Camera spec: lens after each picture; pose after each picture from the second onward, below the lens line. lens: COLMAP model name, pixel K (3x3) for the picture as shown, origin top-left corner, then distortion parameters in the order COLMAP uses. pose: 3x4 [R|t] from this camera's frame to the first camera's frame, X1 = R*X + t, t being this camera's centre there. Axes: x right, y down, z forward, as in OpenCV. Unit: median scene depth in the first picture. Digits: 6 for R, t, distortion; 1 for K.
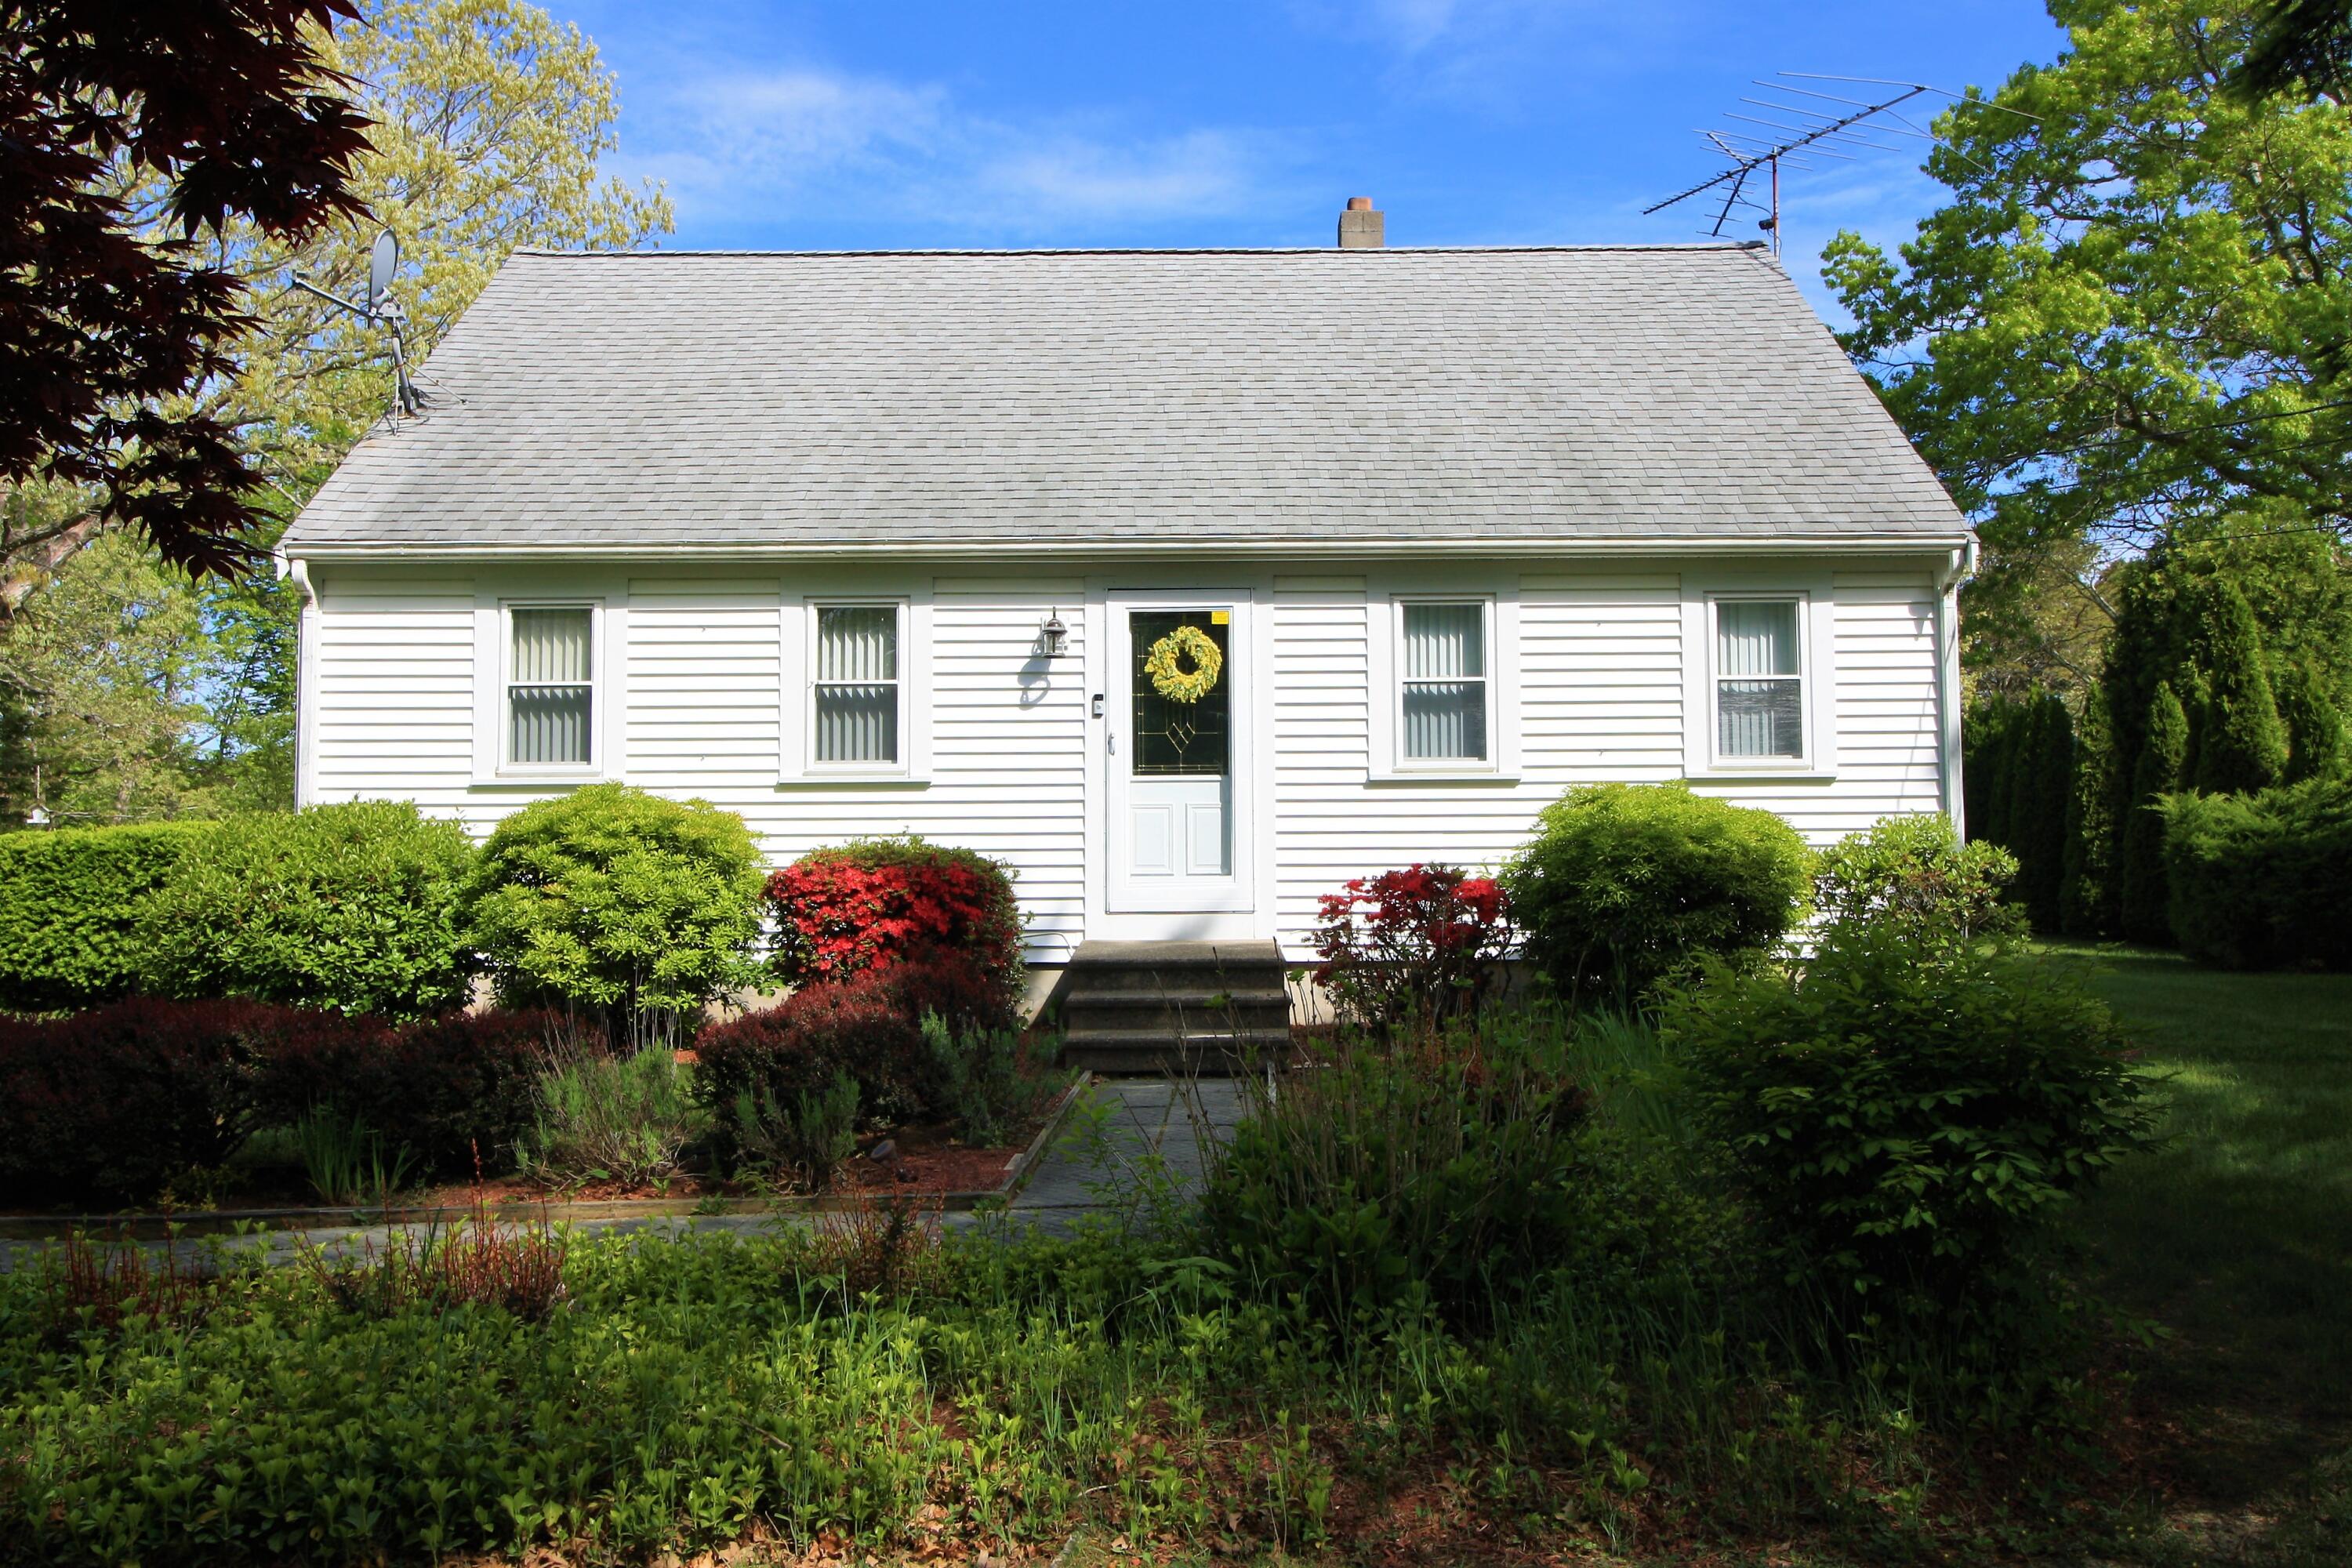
lens RADIAL K [[1540.8, 0, 1176.2], [0, 1540.8, 799.0], [0, 0, 1]] dist [-0.008142, -0.004477]
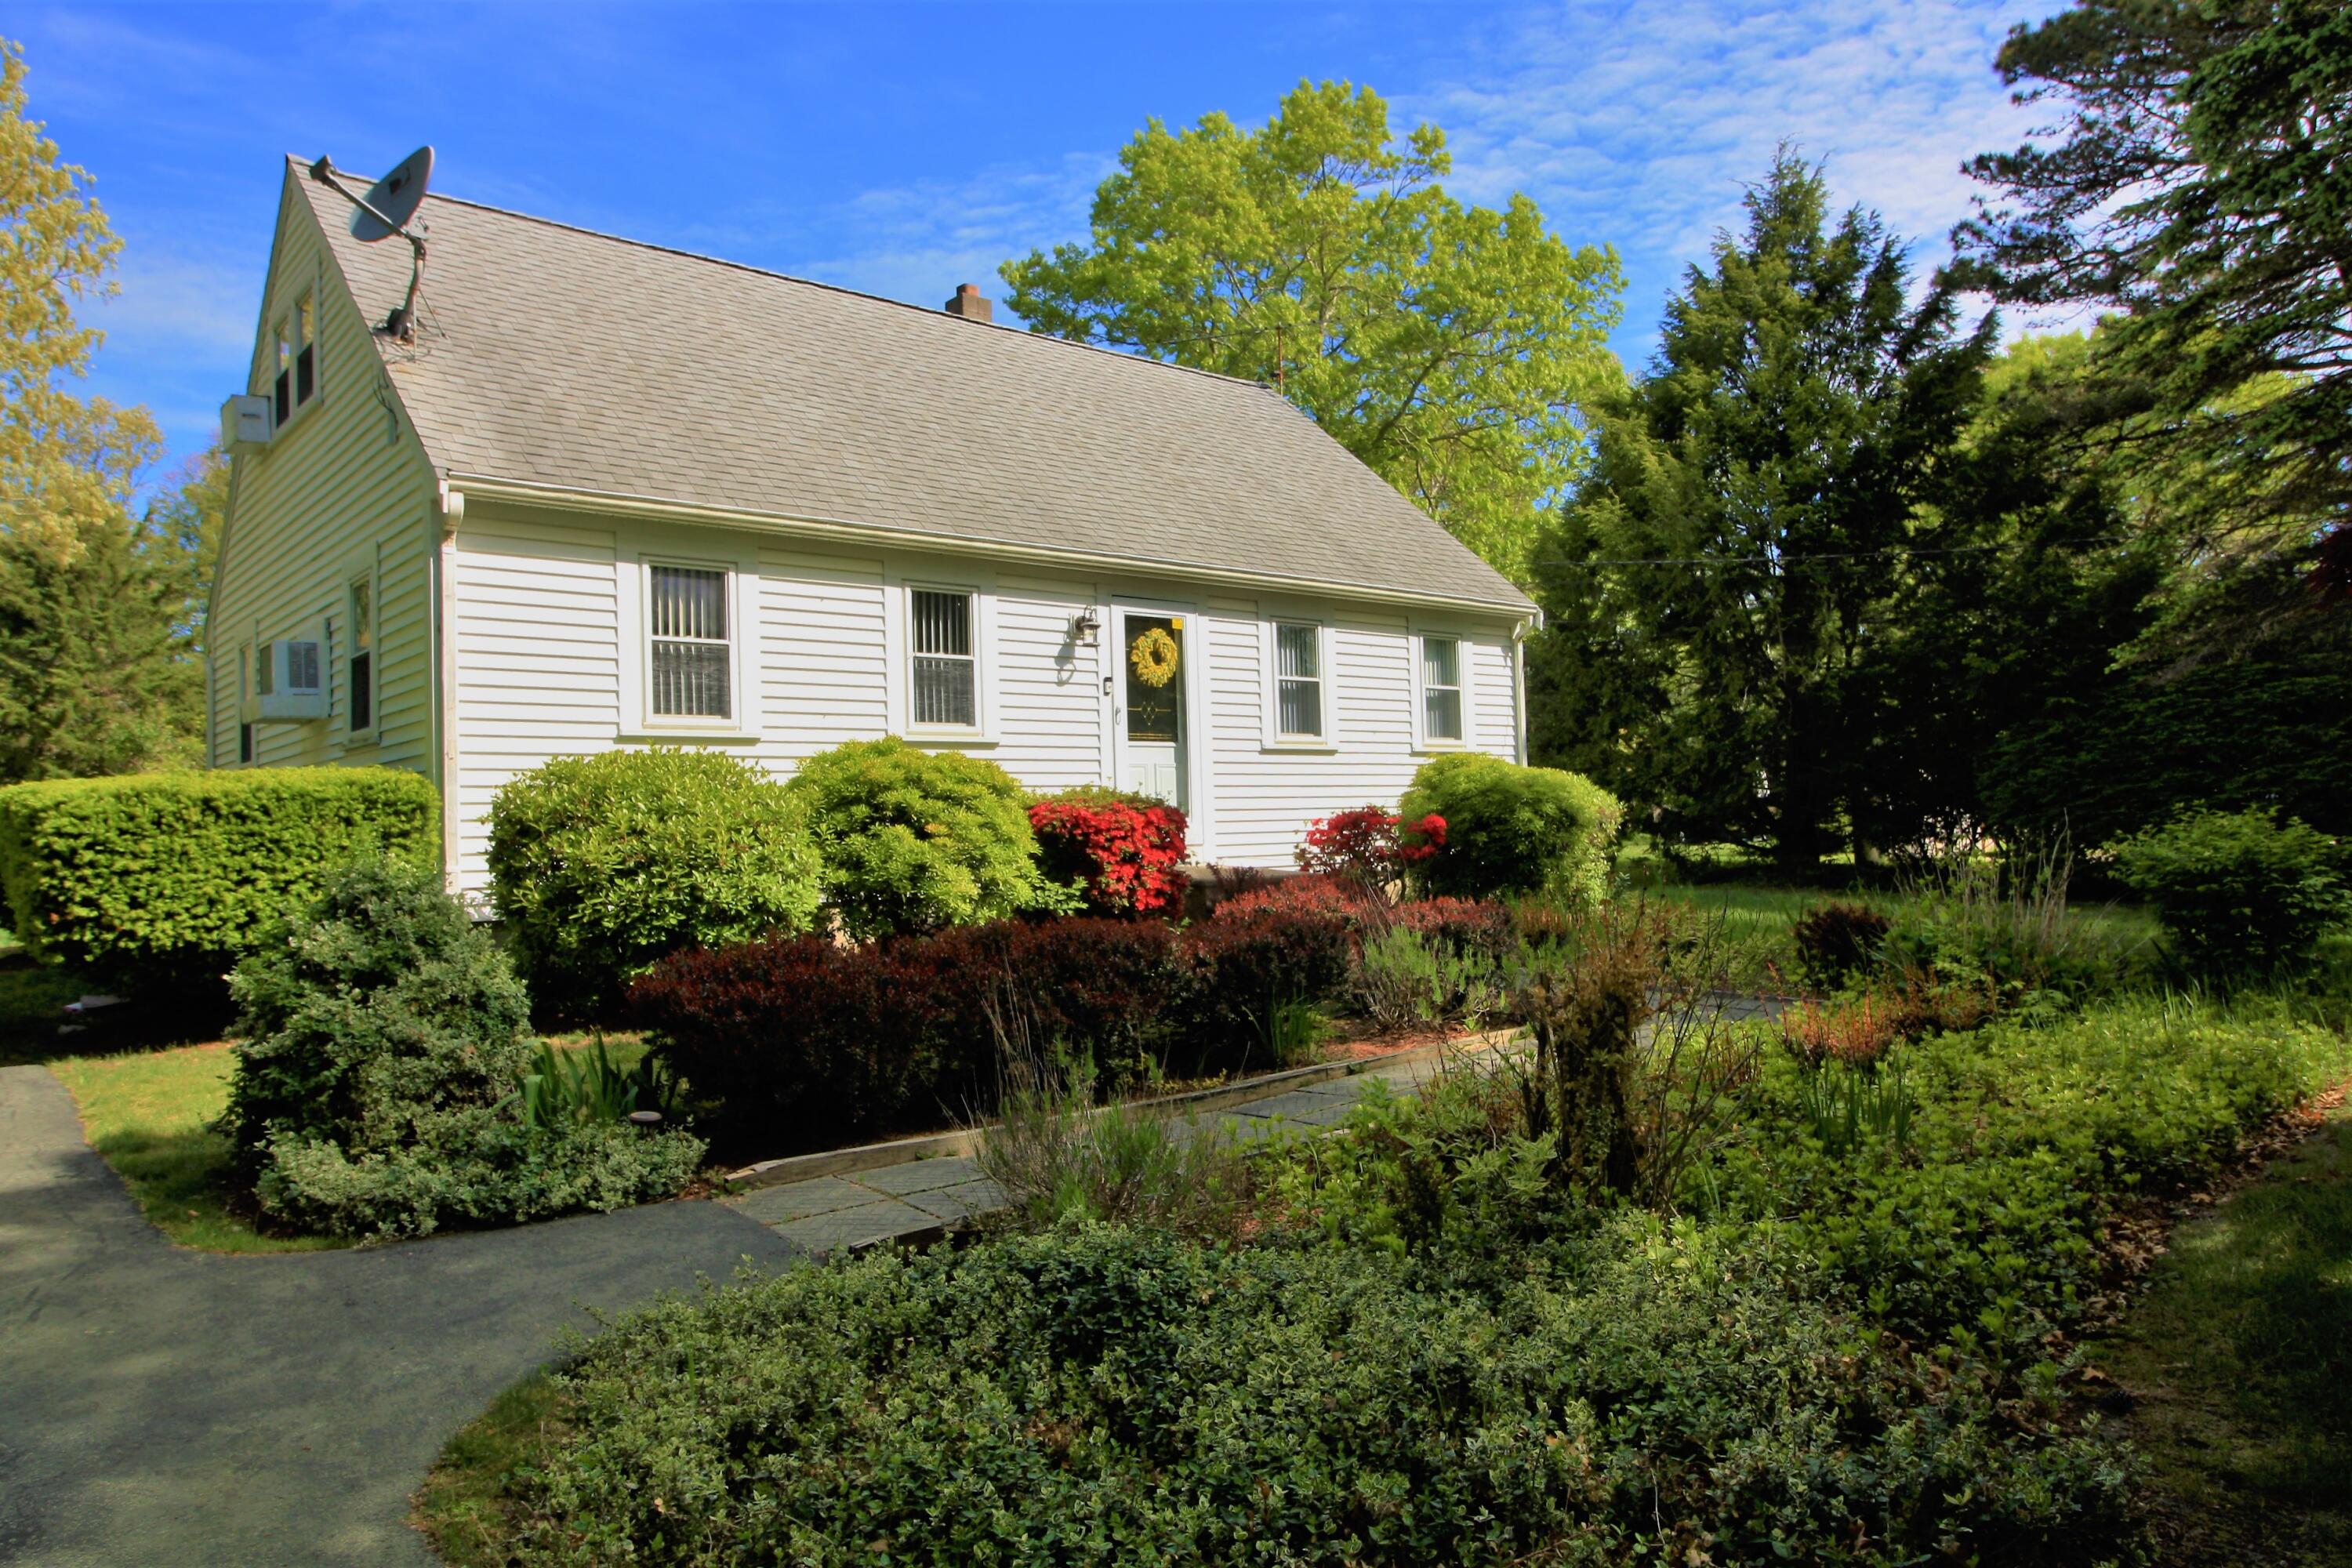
lens RADIAL K [[1503.1, 0, 1176.4], [0, 1503.1, 777.9], [0, 0, 1]] dist [-0.006557, 0.000685]
pose [[0.768779, 0.008920, 0.639453, -0.802107], [-0.018250, 0.999802, 0.007994, 0.004720], [-0.639255, -0.017816, 0.768789, 0.000568]]
